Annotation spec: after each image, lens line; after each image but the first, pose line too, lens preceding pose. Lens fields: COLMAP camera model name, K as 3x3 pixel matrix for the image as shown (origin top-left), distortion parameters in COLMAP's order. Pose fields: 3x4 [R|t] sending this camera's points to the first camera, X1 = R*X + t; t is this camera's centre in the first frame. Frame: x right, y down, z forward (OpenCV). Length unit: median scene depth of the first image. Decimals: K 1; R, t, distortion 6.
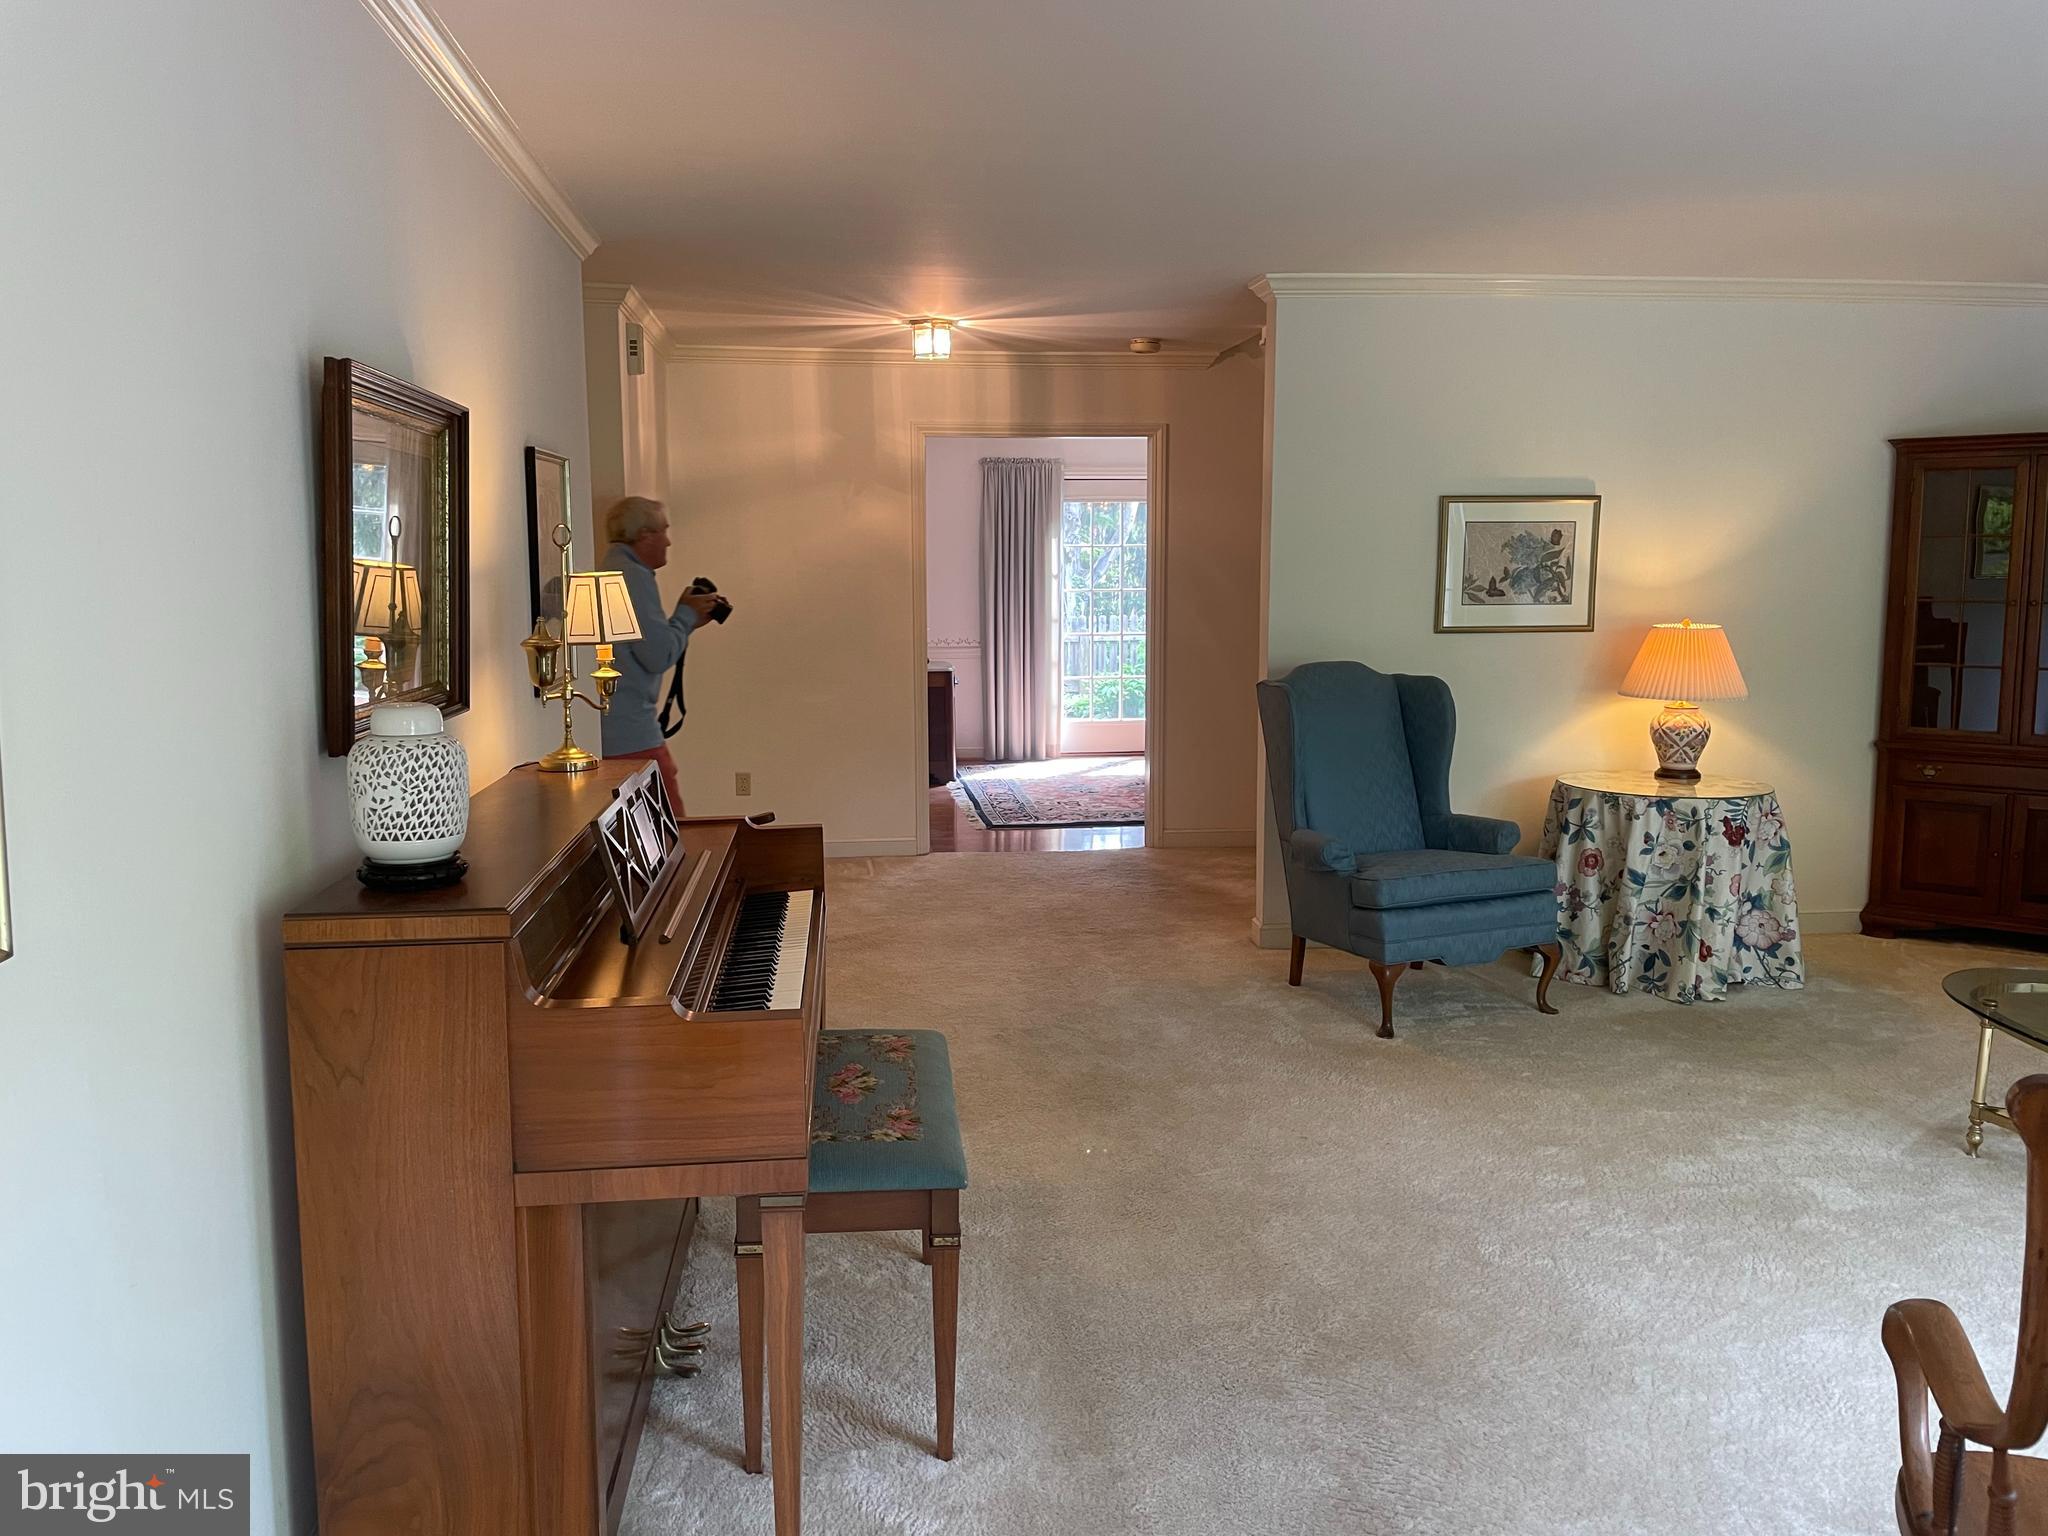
lens RADIAL K [[1545.4, 0, 1023.4], [0, 1545.4, 746.7], [0, 0, 1]] dist [0.081927, -0.115907]
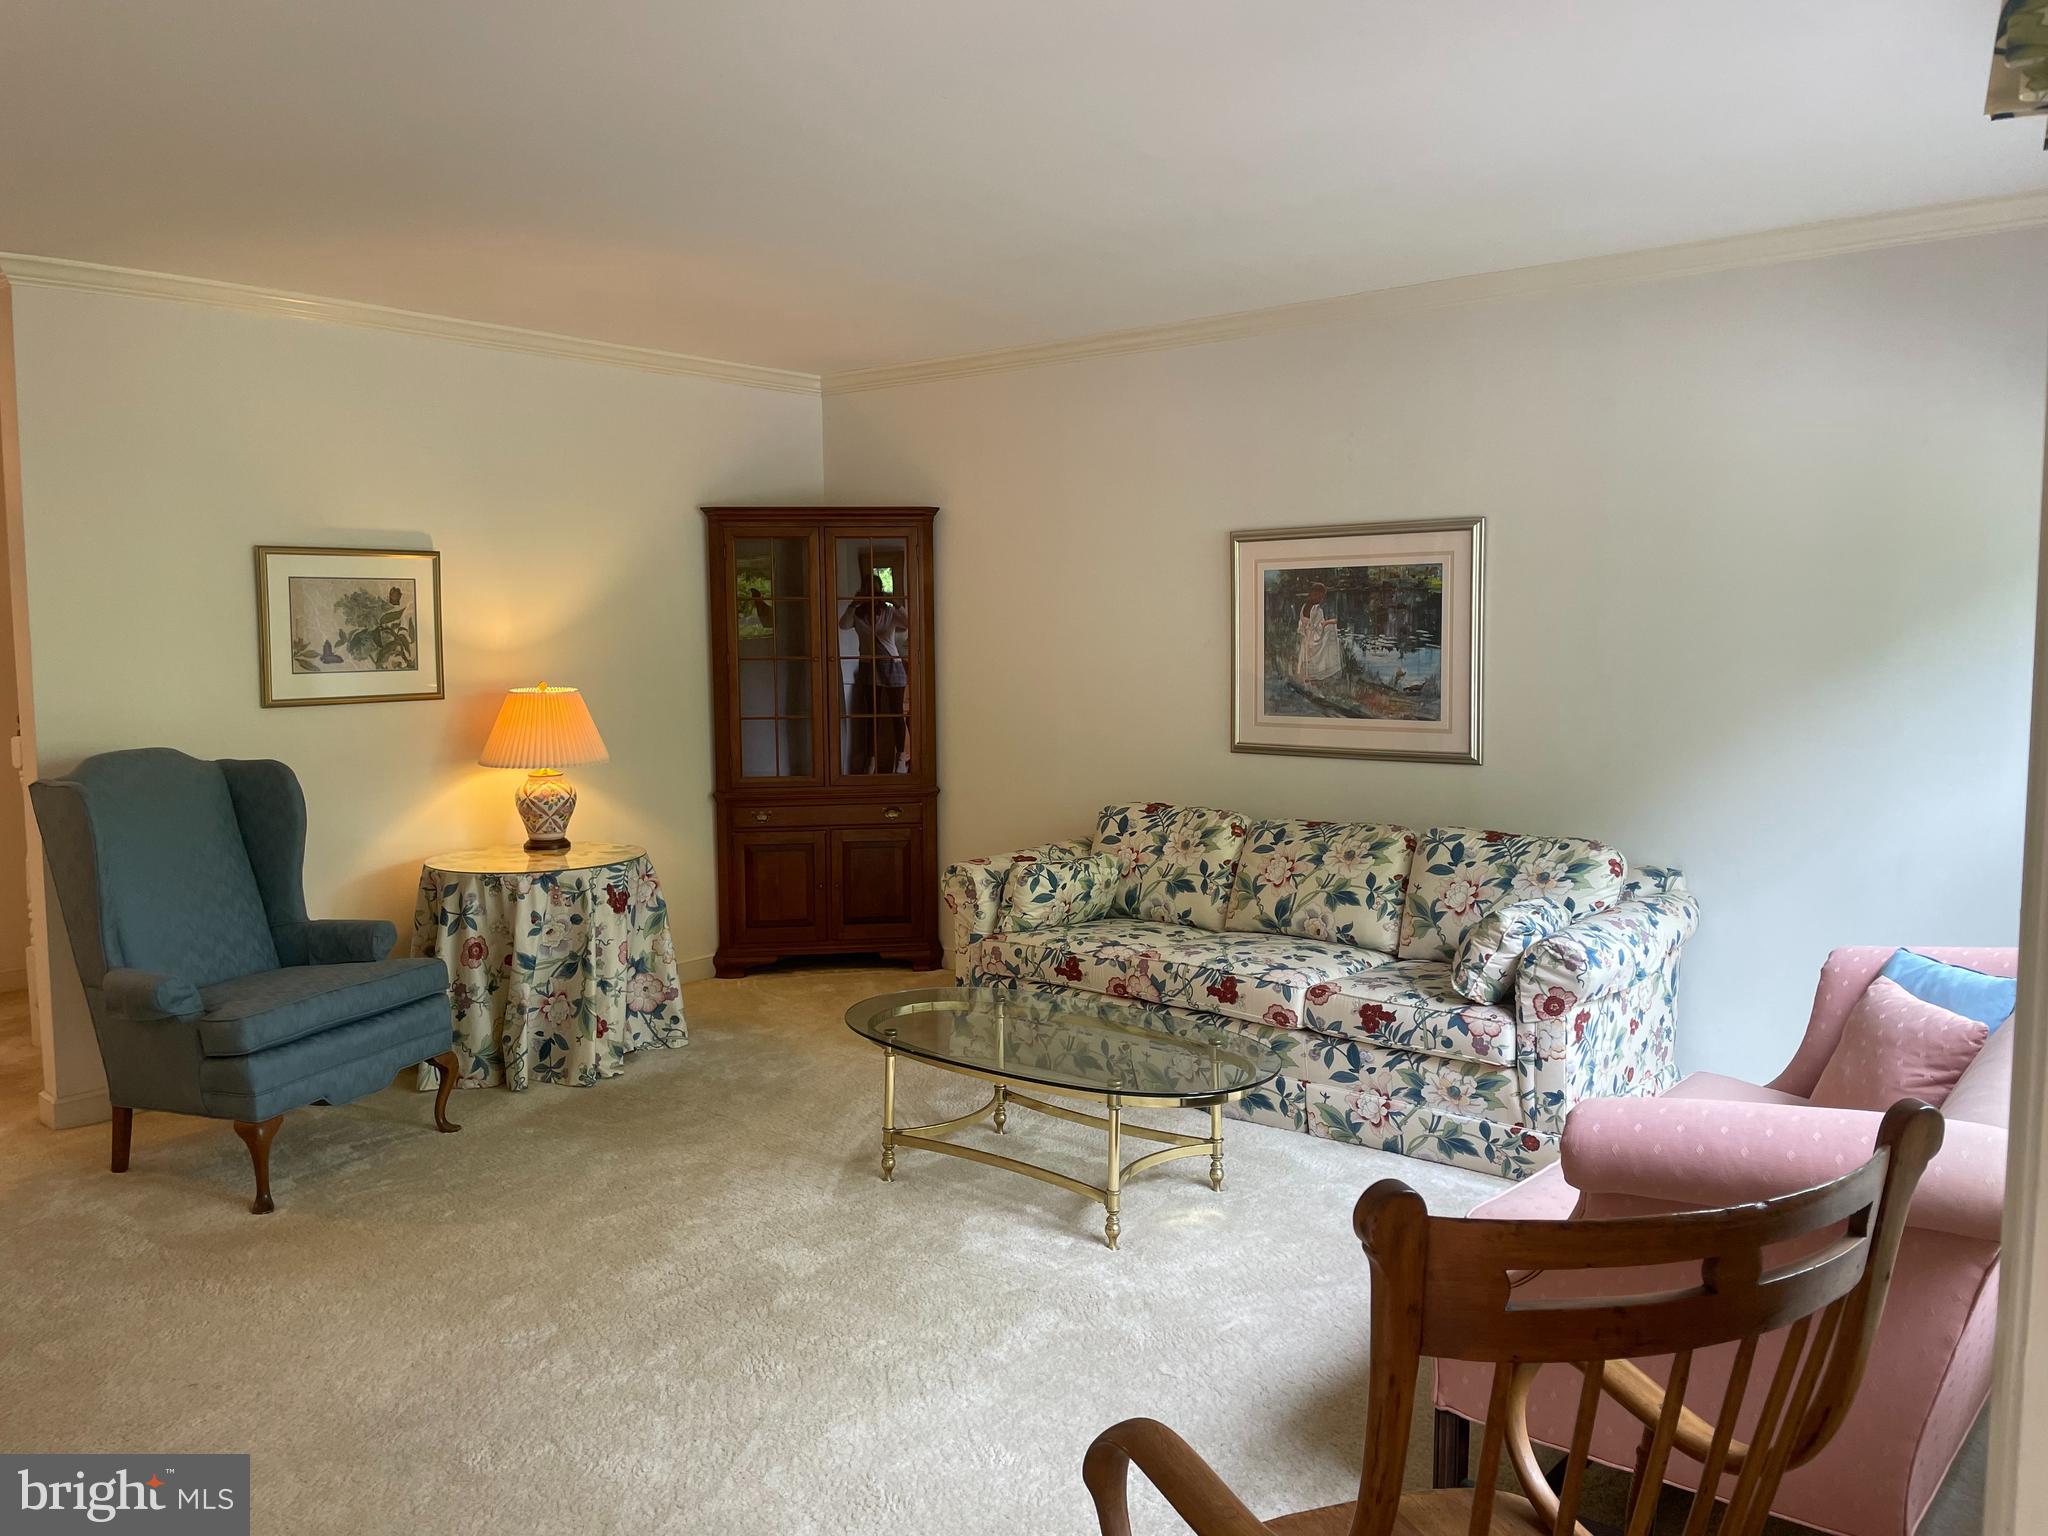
lens RADIAL K [[1545.4, 0, 1023.4], [0, 1545.4, 746.7], [0, 0, 1]] dist [0.081927, -0.115907]
pose [[0.723636, -0.061400, 0.687446, -0.022740], [0.089506, 0.995972, -0.005261, -0.012047], [-0.684354, 0.065337, 0.726217, 0.115652]]
